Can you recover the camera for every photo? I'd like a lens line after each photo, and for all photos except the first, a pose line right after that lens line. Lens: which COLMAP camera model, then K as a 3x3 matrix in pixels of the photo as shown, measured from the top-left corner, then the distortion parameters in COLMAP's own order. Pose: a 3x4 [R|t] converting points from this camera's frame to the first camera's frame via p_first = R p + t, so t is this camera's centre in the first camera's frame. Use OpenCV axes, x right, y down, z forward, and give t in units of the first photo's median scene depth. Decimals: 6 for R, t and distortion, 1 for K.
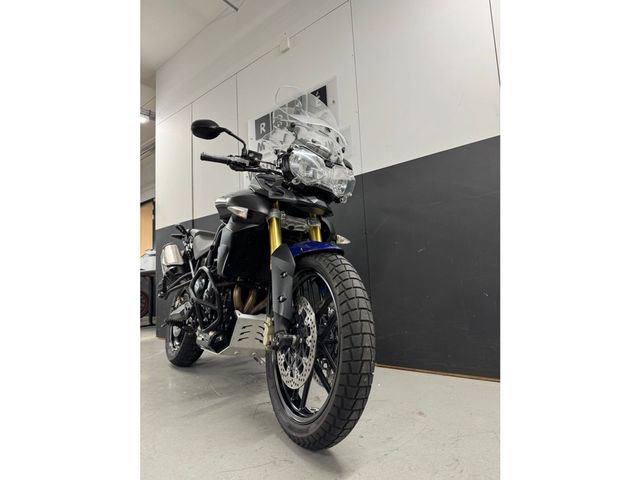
lens RADIAL K [[356.1, 0, 320.0], [0, 356.1, 240.0], [0, 0, 1]] dist [-0.000809, -0.000357]
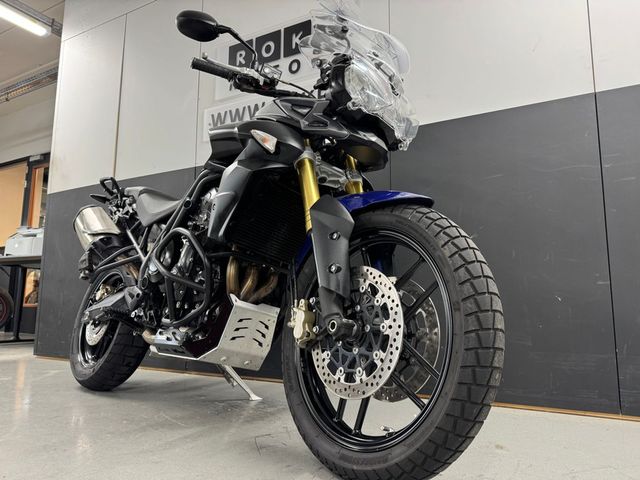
lens RADIAL K [[481.1, 0, 320.0], [0, 481.1, 240.0], [0, 0, 1]] dist [0.003907, -0.007261]
pose [[0.985197, 0.086167, 0.148196, -0.216269], [-0.082161, 0.996074, -0.032956, 0.114141], [-0.150454, 0.020292, 0.988409, 0.084235]]
